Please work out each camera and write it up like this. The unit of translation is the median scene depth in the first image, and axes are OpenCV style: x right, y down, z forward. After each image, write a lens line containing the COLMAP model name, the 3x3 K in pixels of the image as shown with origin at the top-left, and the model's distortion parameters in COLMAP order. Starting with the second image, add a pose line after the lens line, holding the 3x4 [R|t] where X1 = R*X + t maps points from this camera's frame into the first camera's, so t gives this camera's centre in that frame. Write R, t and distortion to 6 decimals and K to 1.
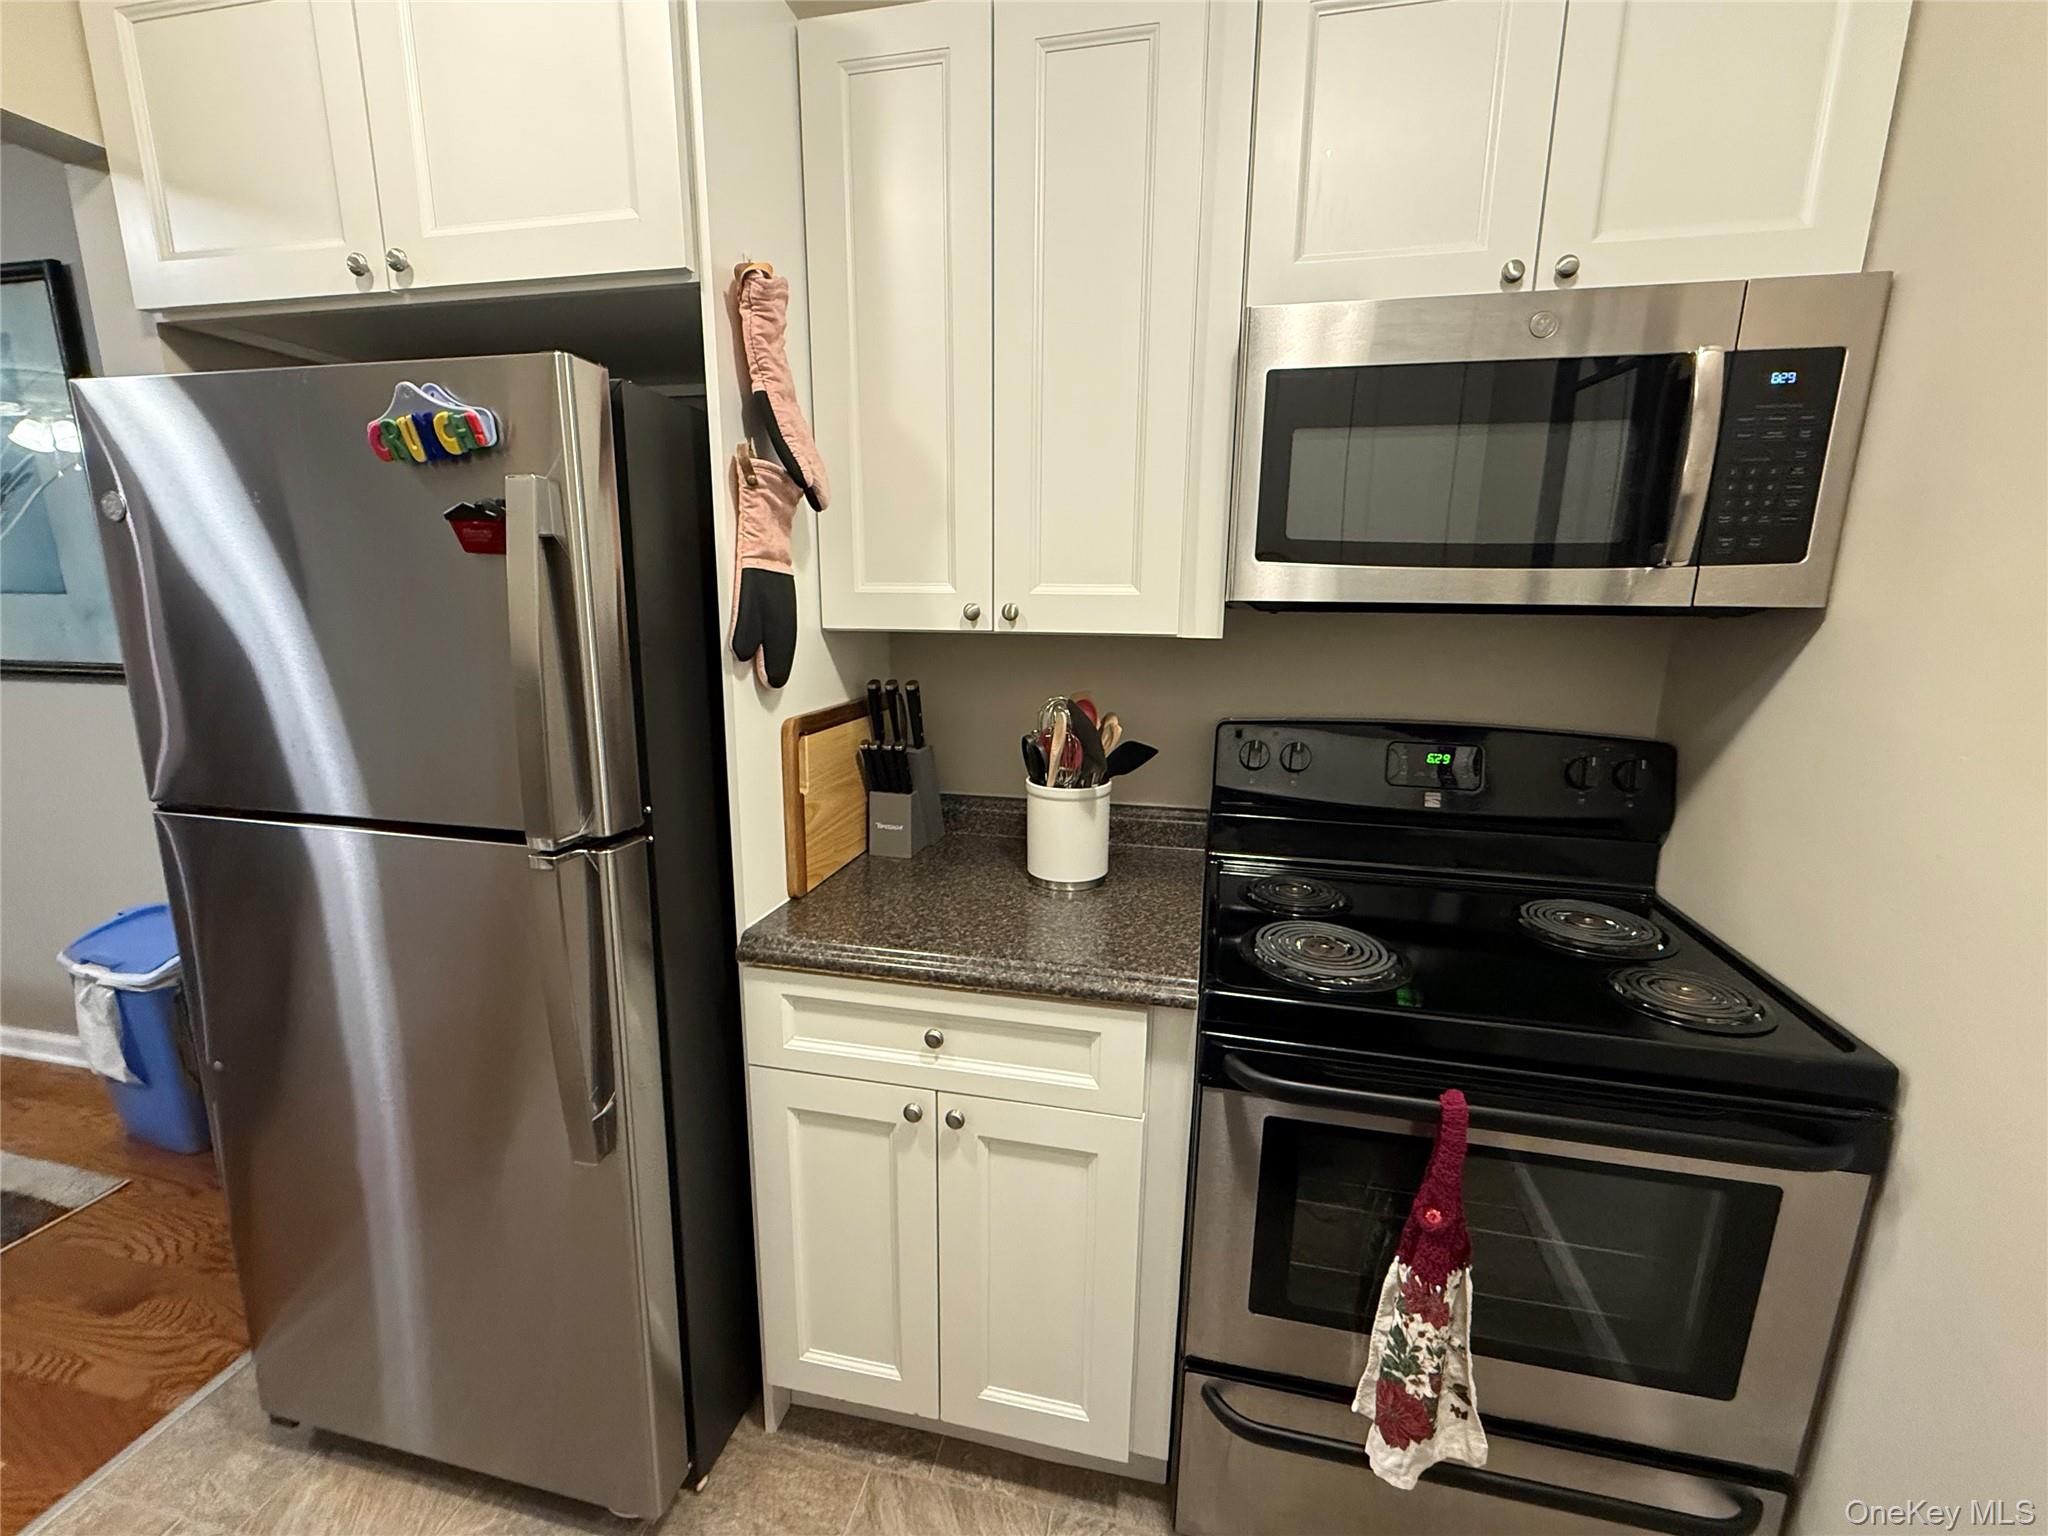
lens RADIAL K [[855.4, 0, 1026.1], [0, 855.4, 772.1], [0, 0, 1]] dist [-0.000807, 0.000210]
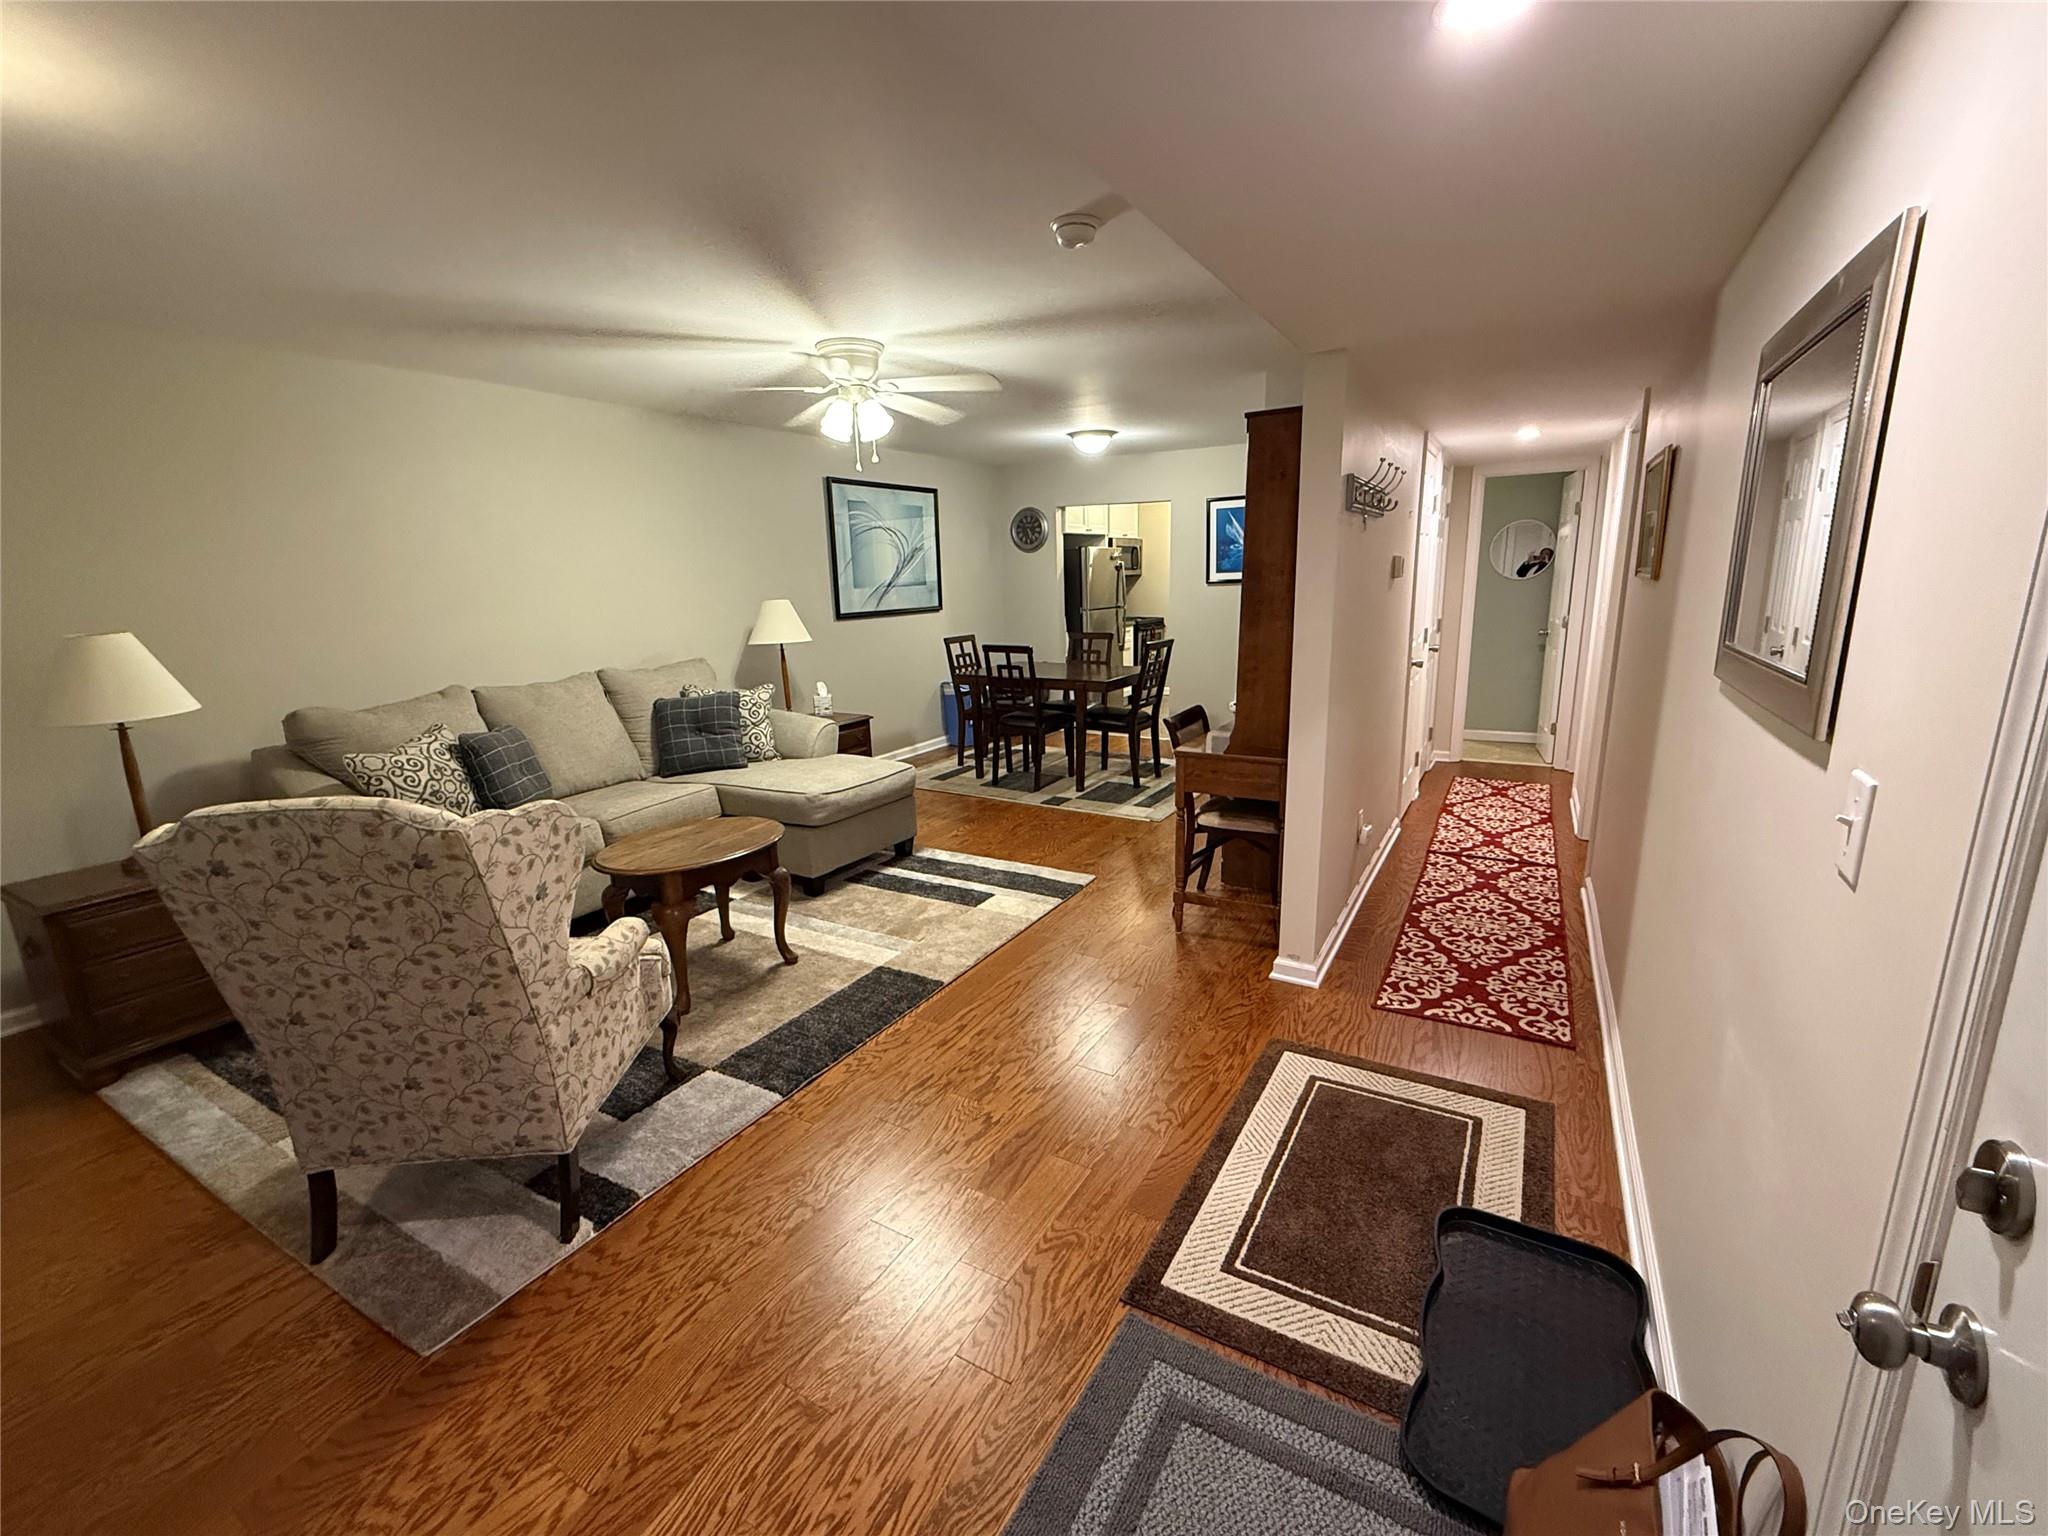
lens RADIAL K [[855.4, 0, 1026.1], [0, 855.4, 772.1], [0, 0, 1]] dist [-0.000807, 0.000210]
pose [[0.310697, -0.233386, 0.921411, -4.407649], [0.225346, 0.959836, 0.167133, 0.014347], [-0.923410, 0.155708, 0.350811, -0.391635]]
